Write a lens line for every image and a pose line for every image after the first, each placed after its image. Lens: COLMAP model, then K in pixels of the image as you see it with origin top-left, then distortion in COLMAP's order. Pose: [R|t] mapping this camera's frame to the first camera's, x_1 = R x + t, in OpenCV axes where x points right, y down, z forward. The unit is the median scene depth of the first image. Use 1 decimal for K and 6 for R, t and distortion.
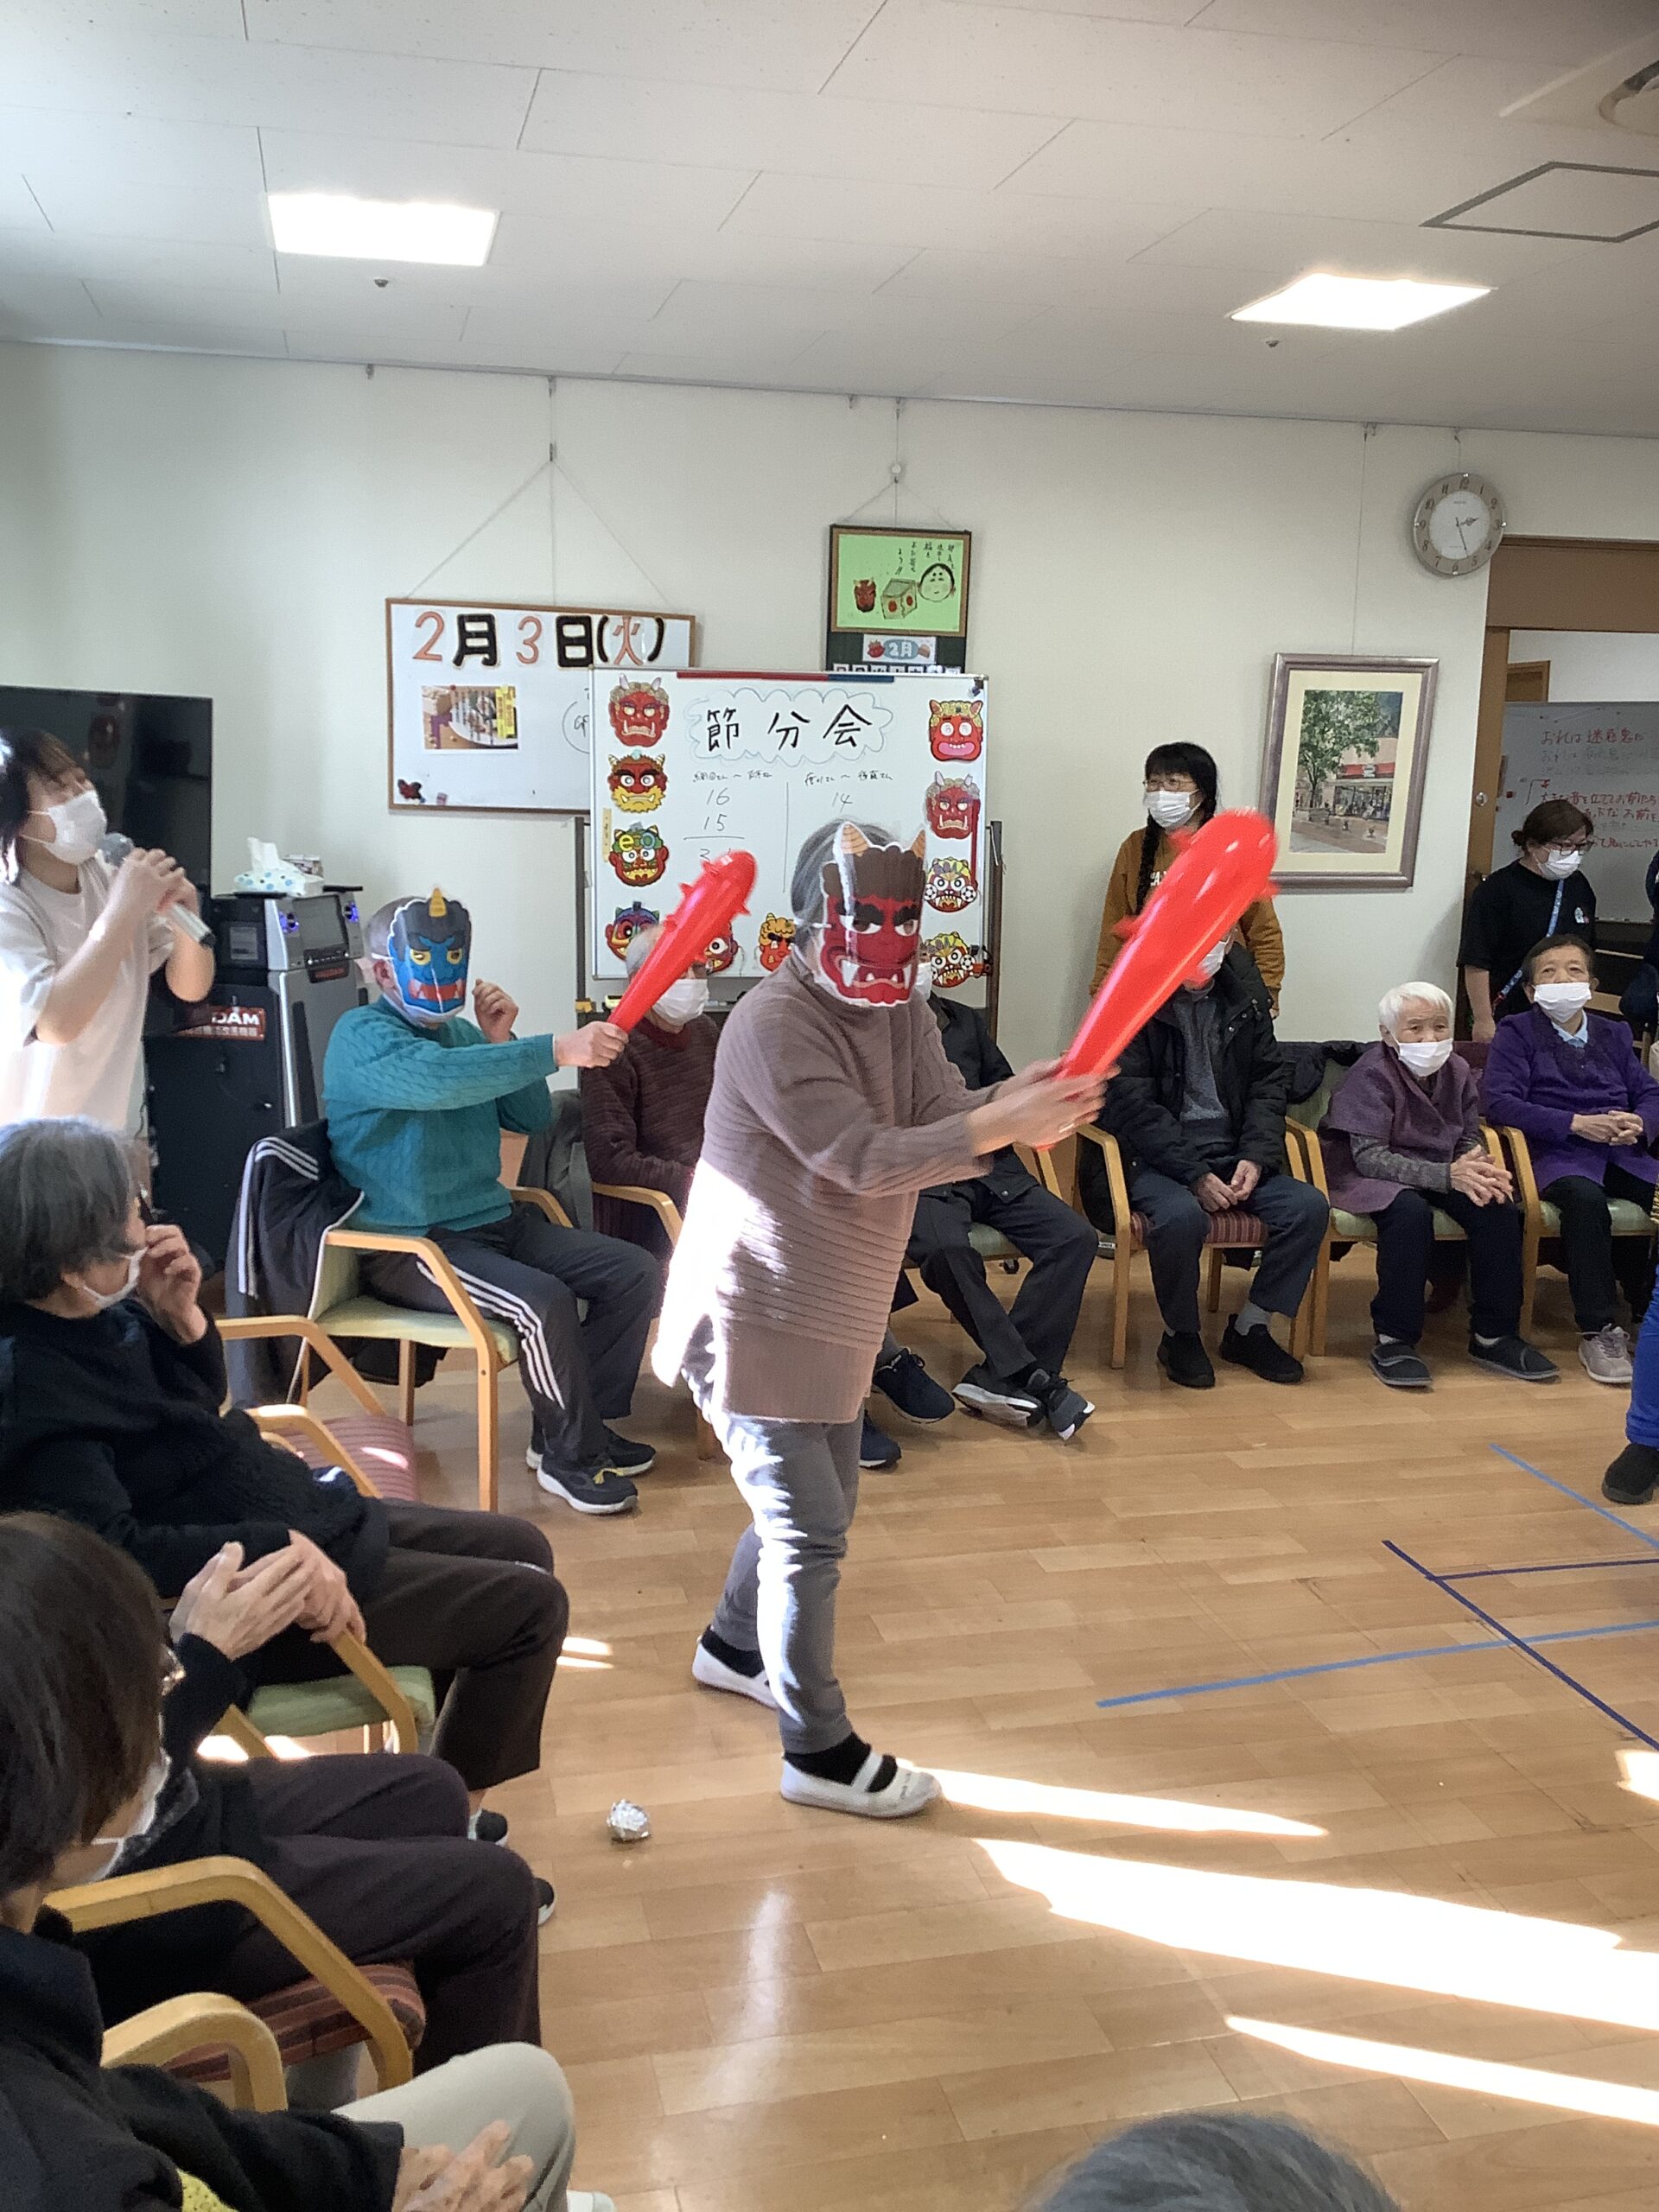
lens RADIAL K [[2023.3, 0, 829.5], [0, 2023.3, 1106.0], [0, 0, 1]] dist [0.155619, -0.289907]
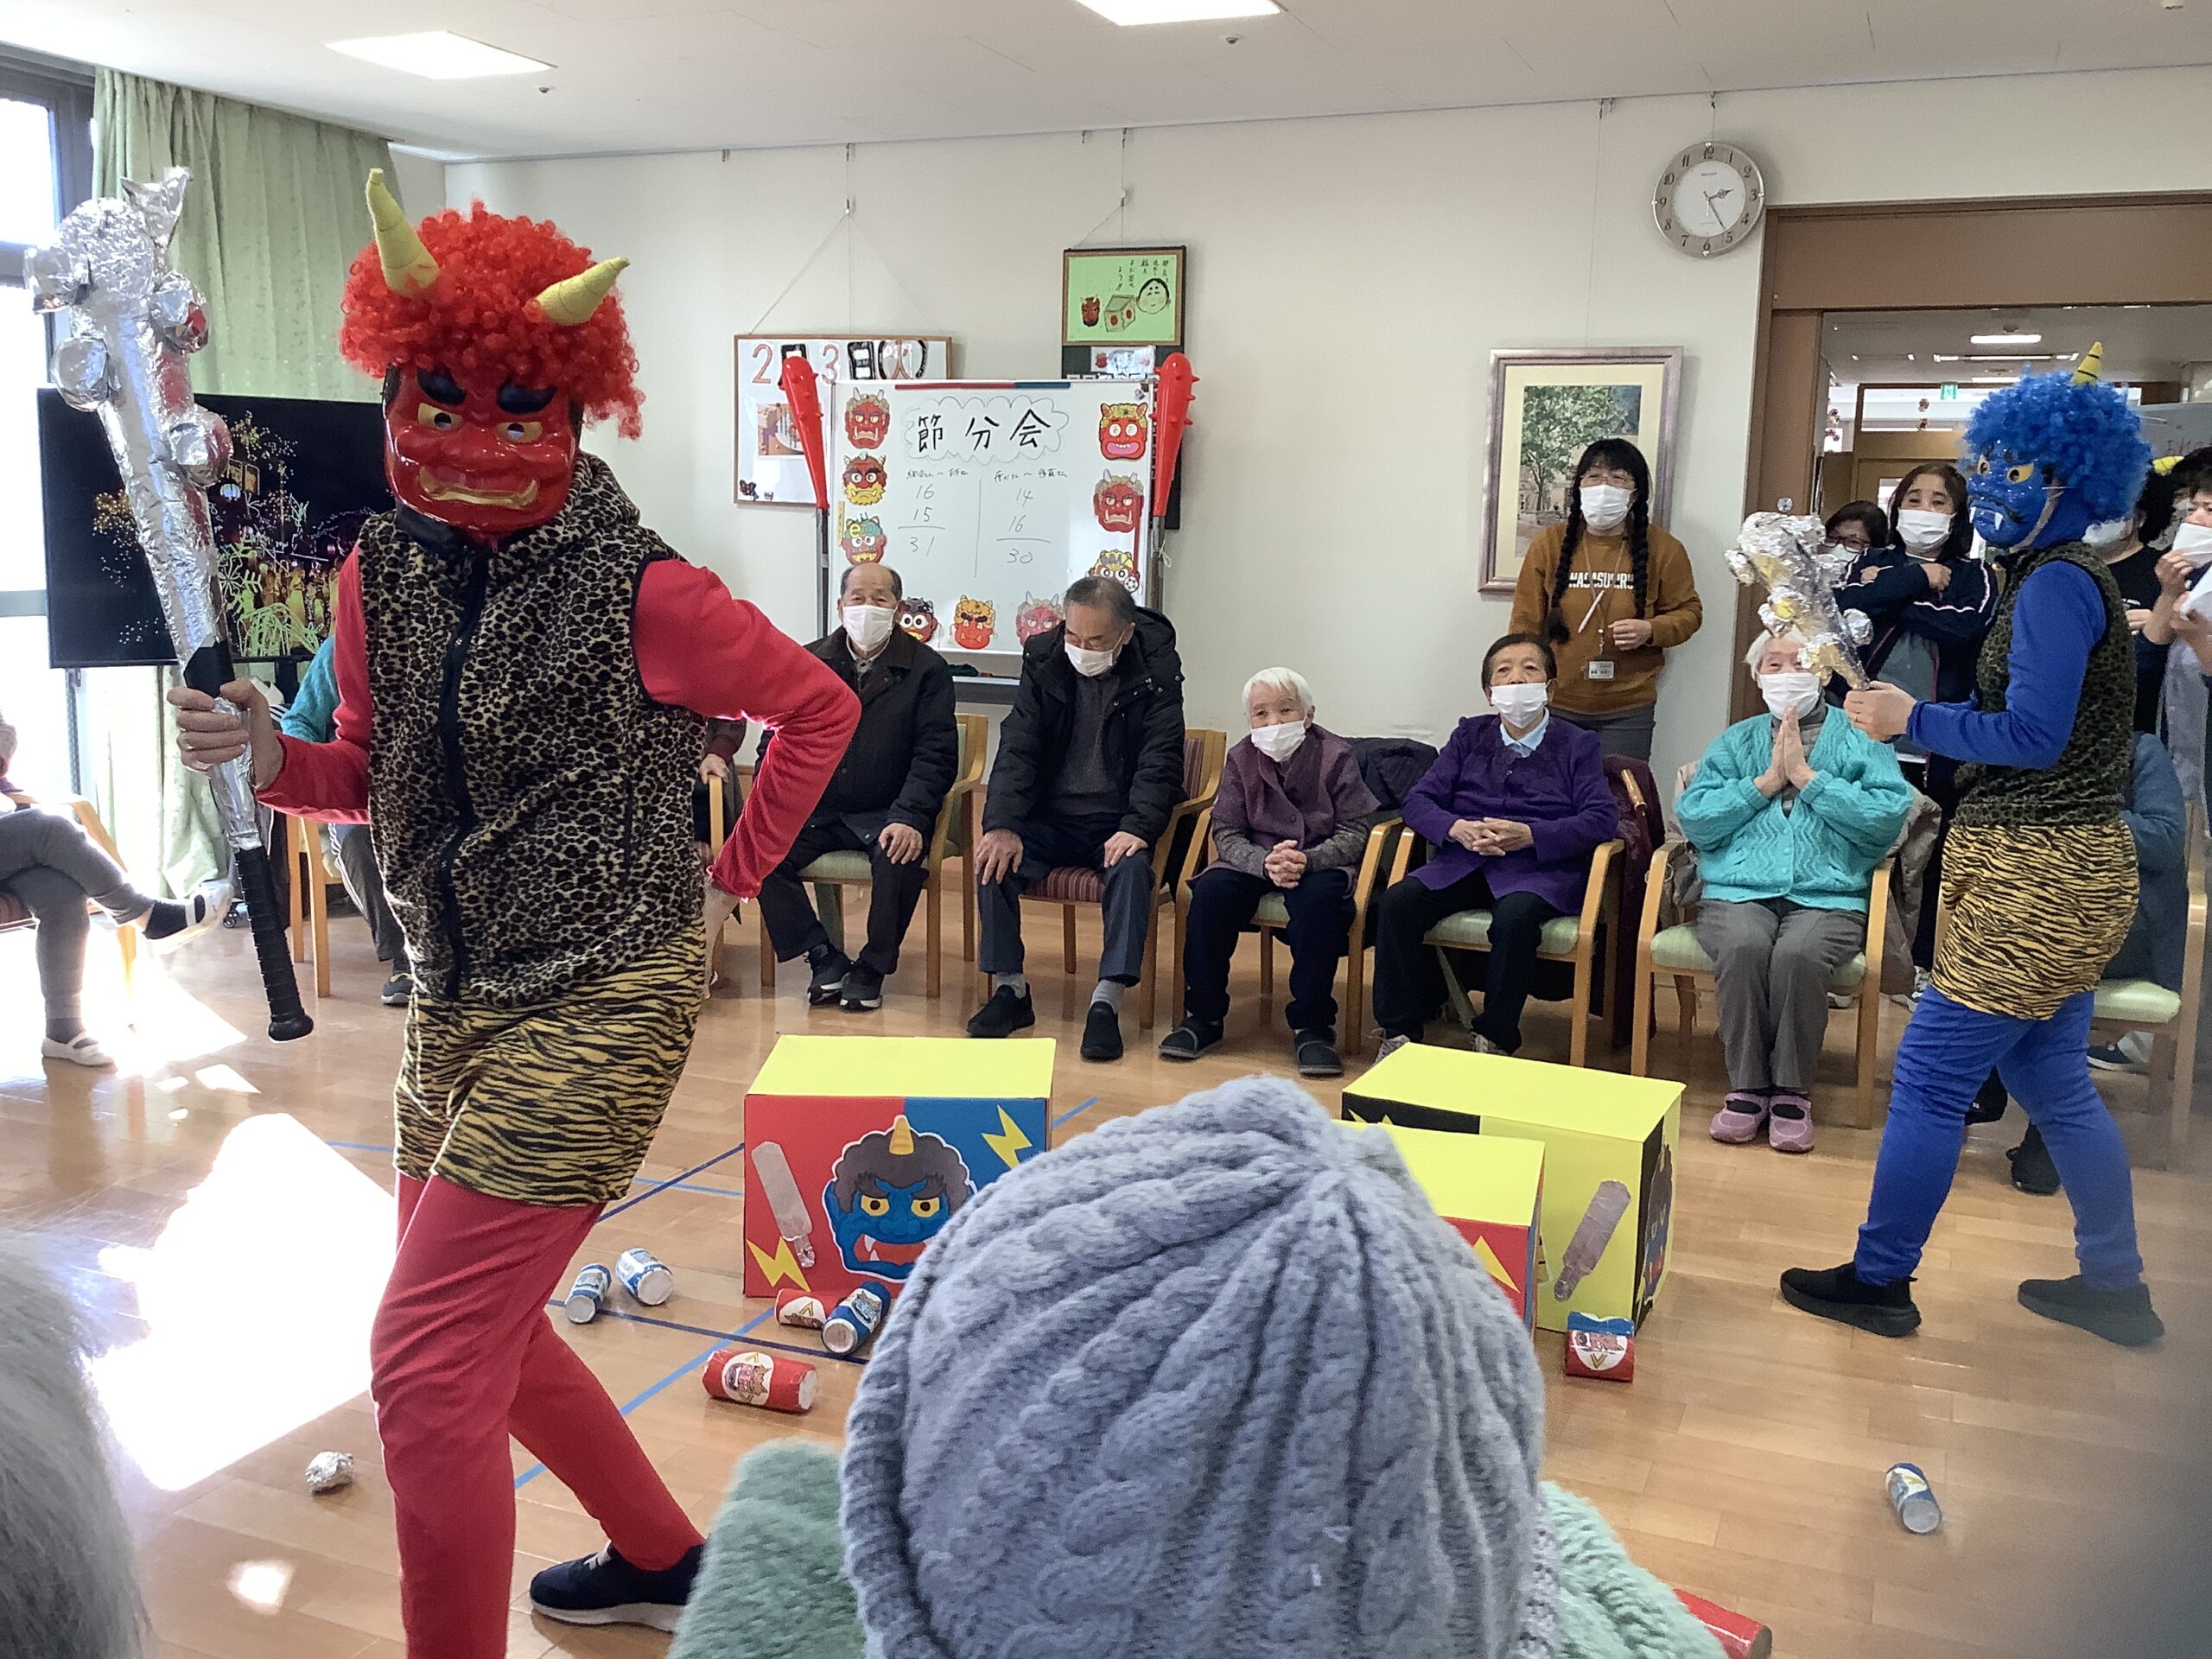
lens RADIAL K [[2023.3, 0, 1106.0], [0, 2023.3, 829.5], [0, 0, 1]] dist [0.155619, -0.289907]
pose [[0.799548, 0.093184, -0.593329, 0.700827], [-0.111162, 0.993782, 0.006279, 0.018470], [0.590225, 0.060935, 0.804936, 0.139572]]
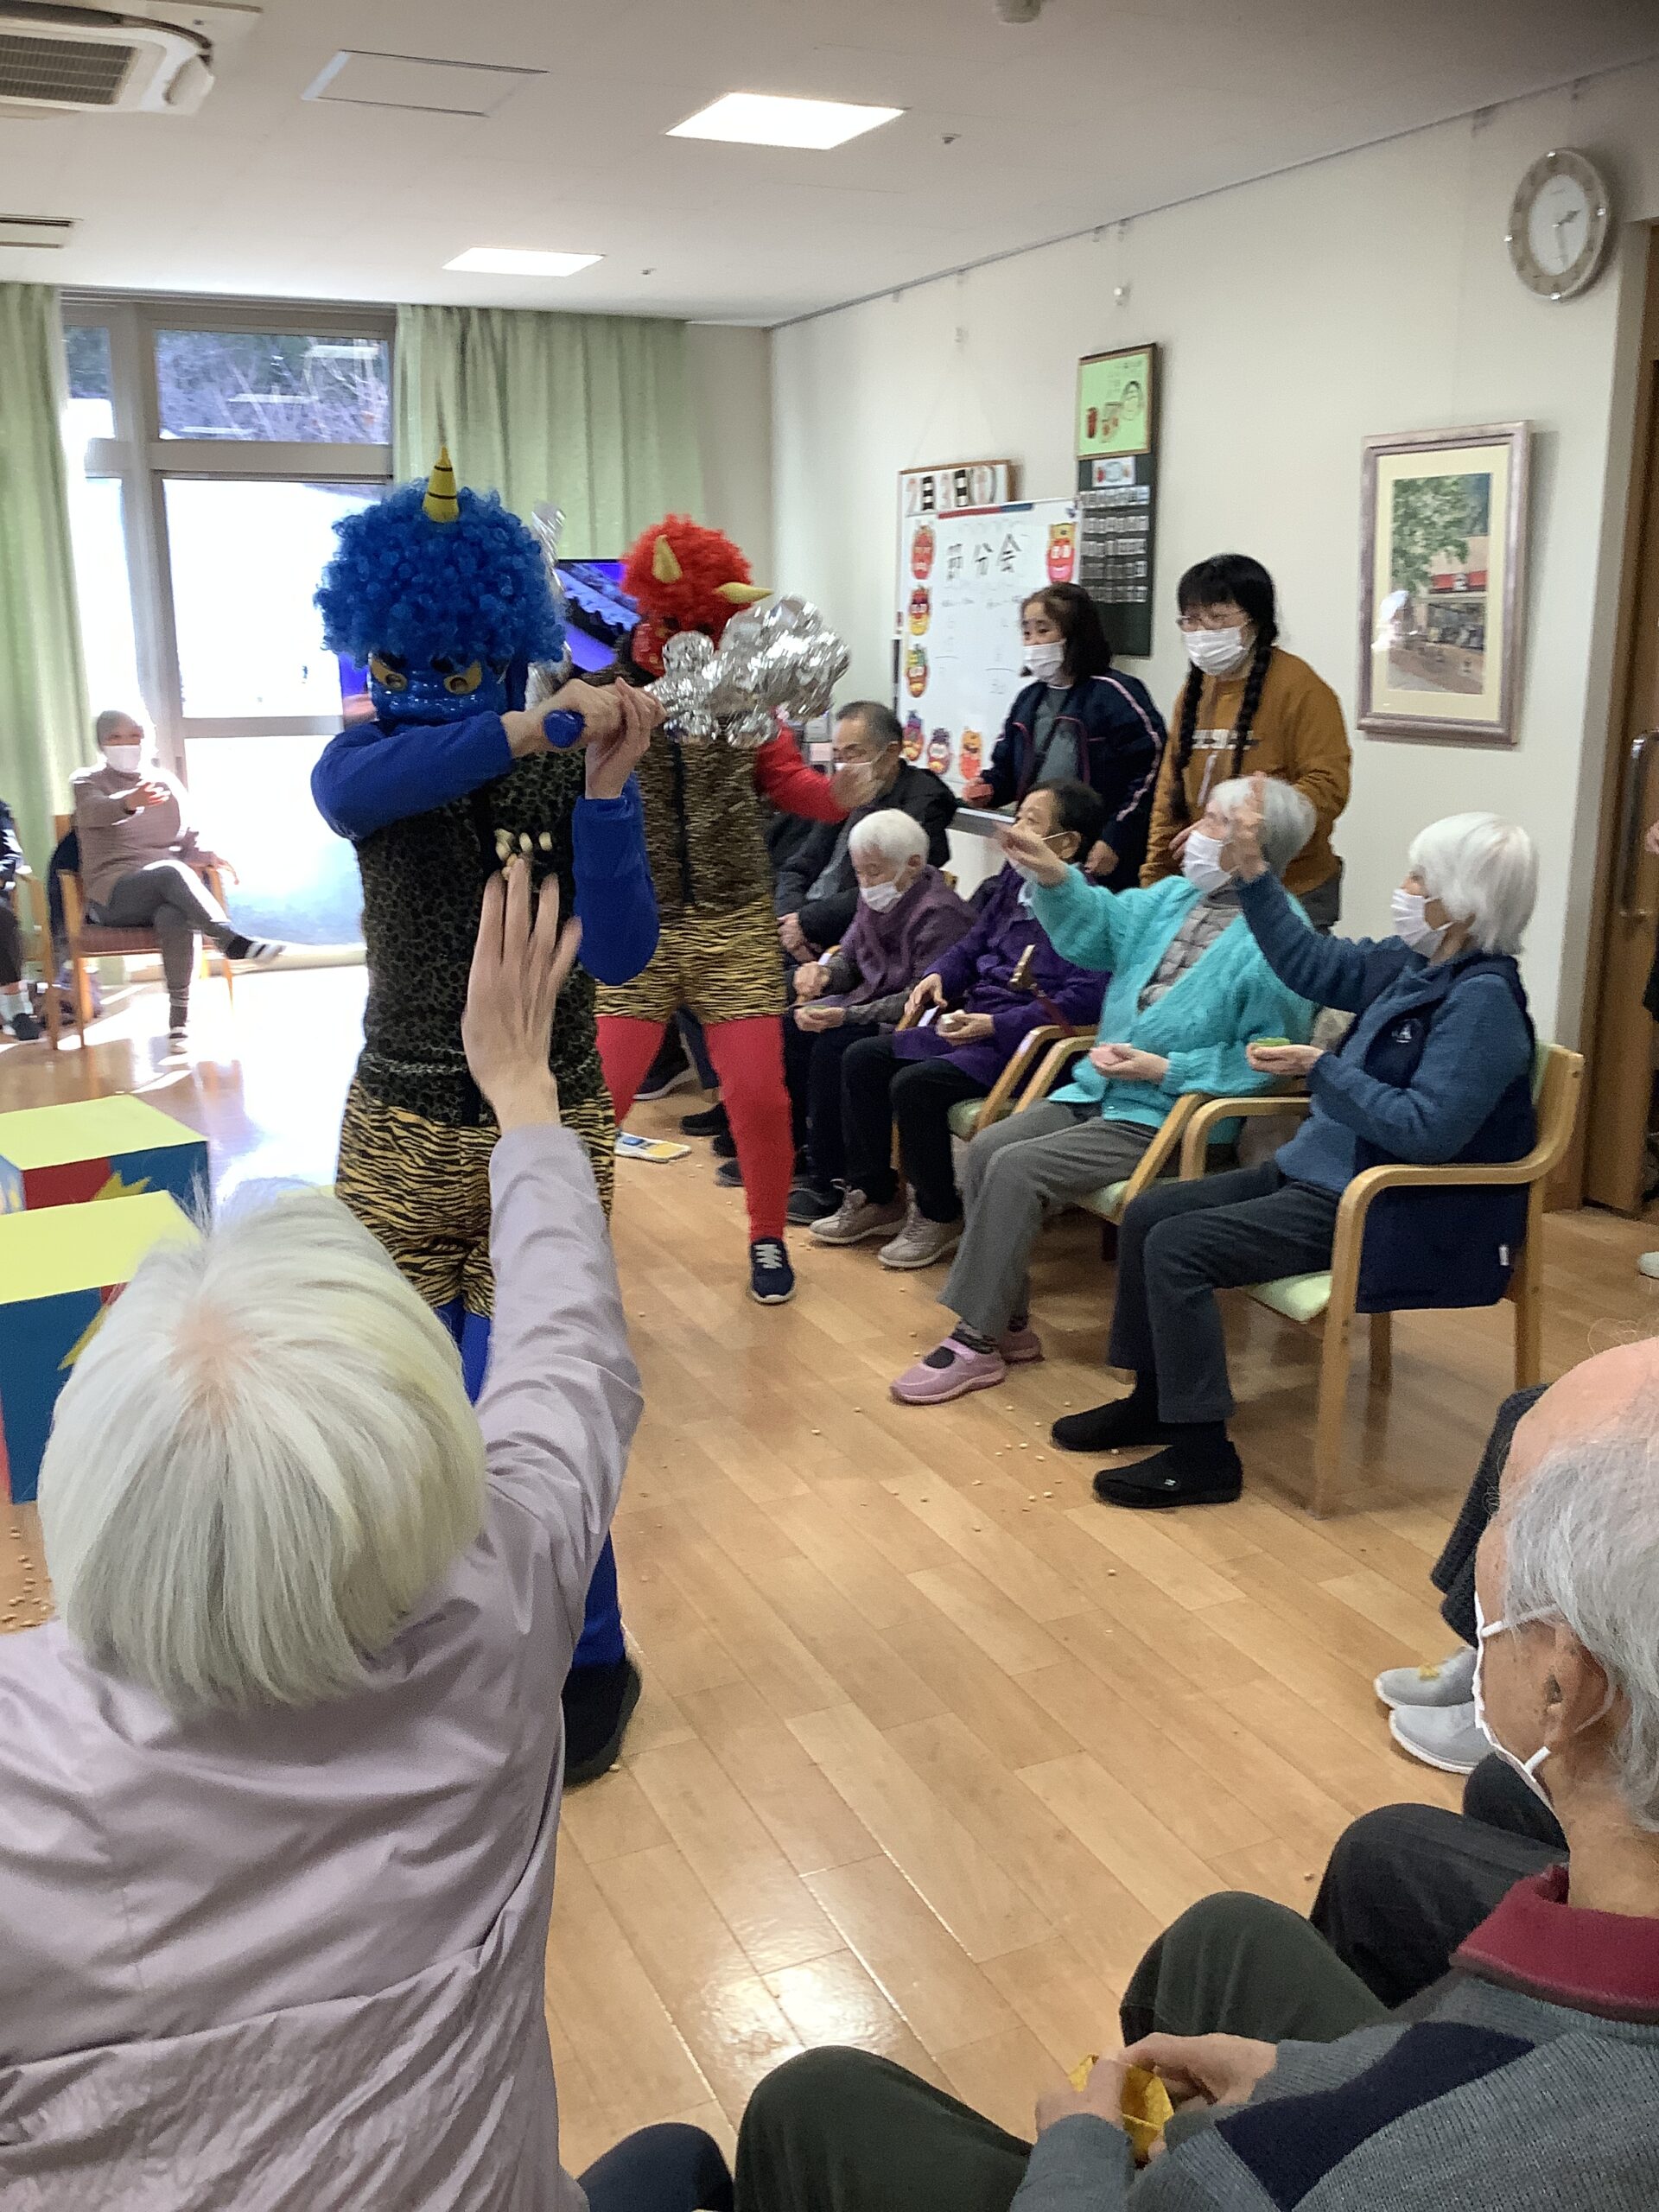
lens RADIAL K [[2024.1, 0, 781.7], [0, 2024.1, 1163.6], [0, 0, 1]] dist [0.057845, -0.113035]
pose [[0.173415, 0.244712, -0.953962, 1.069951], [-0.154180, 0.963440, 0.219116, -0.089771], [0.972705, 0.109084, 0.204804, 0.676054]]
